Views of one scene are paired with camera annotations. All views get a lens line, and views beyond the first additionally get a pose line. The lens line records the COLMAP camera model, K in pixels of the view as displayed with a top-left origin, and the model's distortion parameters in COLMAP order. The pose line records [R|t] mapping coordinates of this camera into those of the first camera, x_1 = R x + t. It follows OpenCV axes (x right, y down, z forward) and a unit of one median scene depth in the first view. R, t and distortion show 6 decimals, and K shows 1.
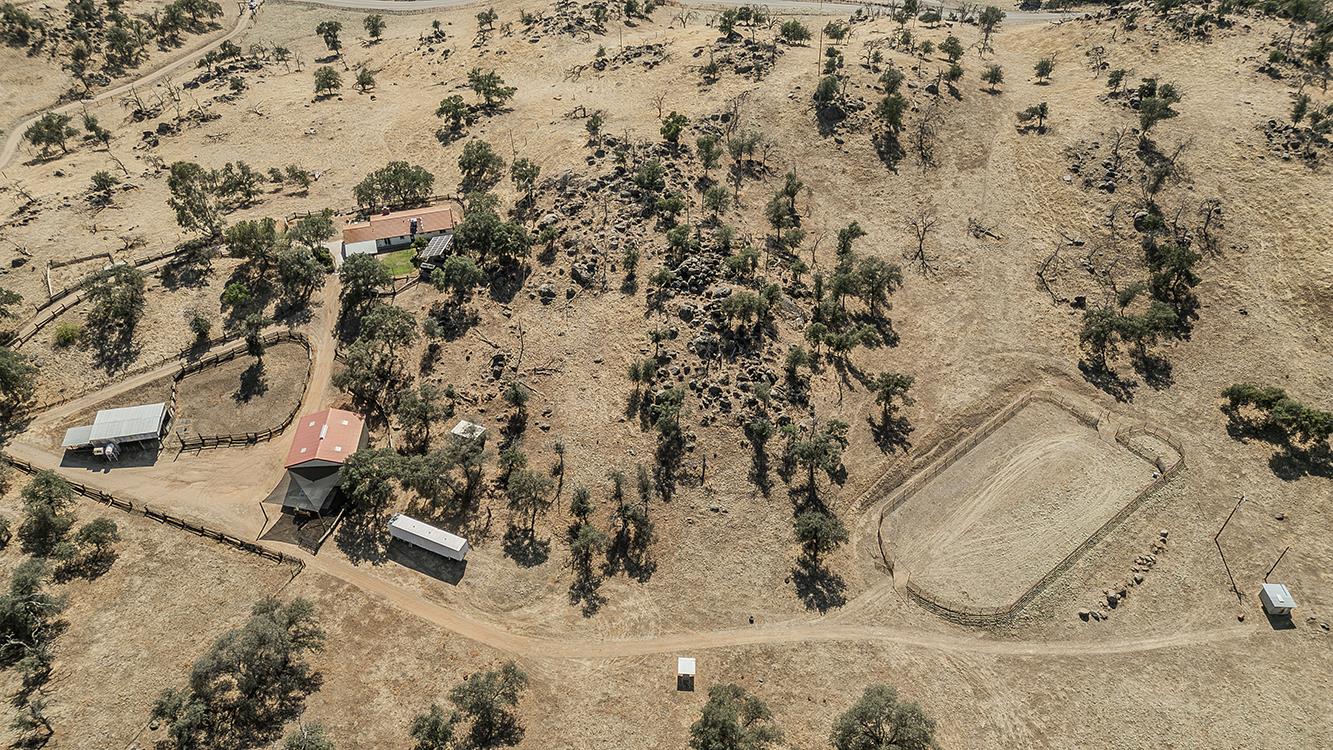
lens RADIAL K [[930.1, 0, 663.4], [0, 930.1, 375.1], [0, 0, 1]] dist [0.073100, -0.045083]
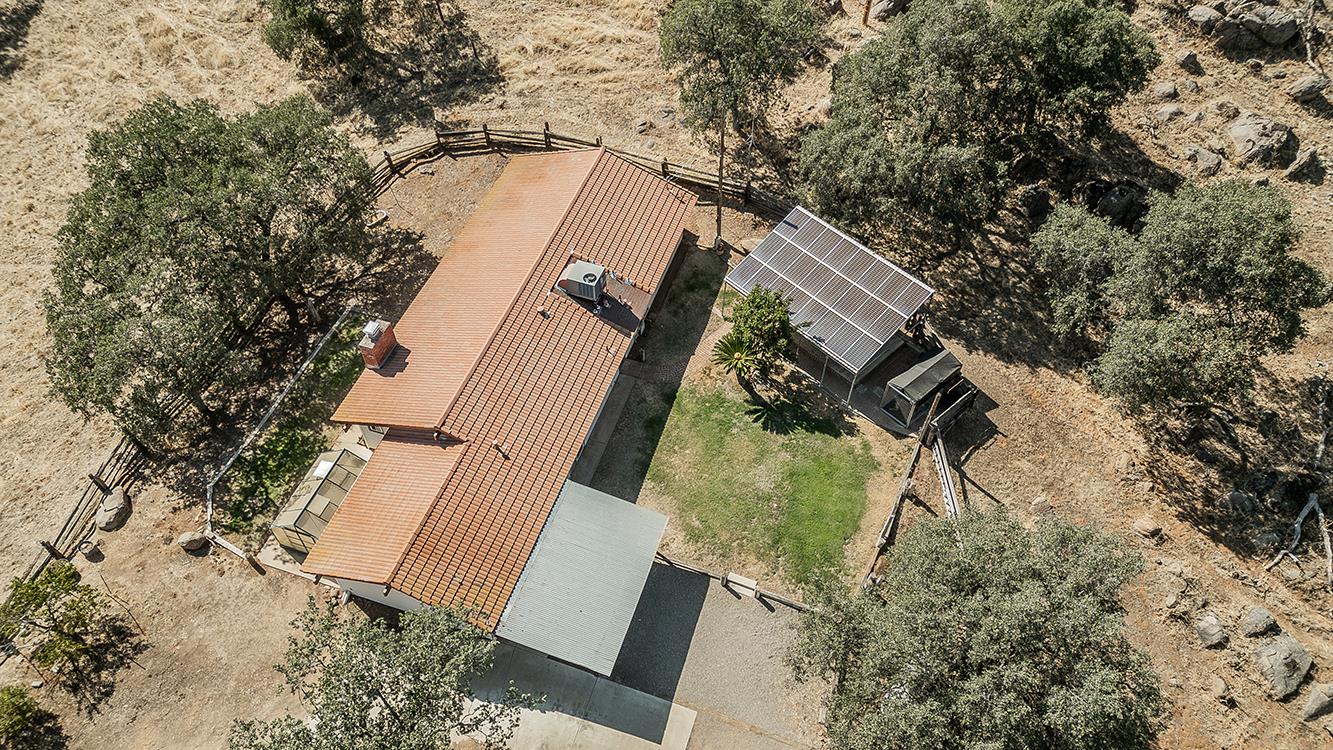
lens RADIAL K [[930.1, 0, 663.4], [0, 930.1, 375.1], [0, 0, 1]] dist [0.073100, -0.045083]
pose [[0.571120, -0.629881, 0.526376, -0.389992], [0.552544, 0.769210, 0.320953, -0.211992], [-0.607056, 0.107543, 0.787348, 0.889055]]
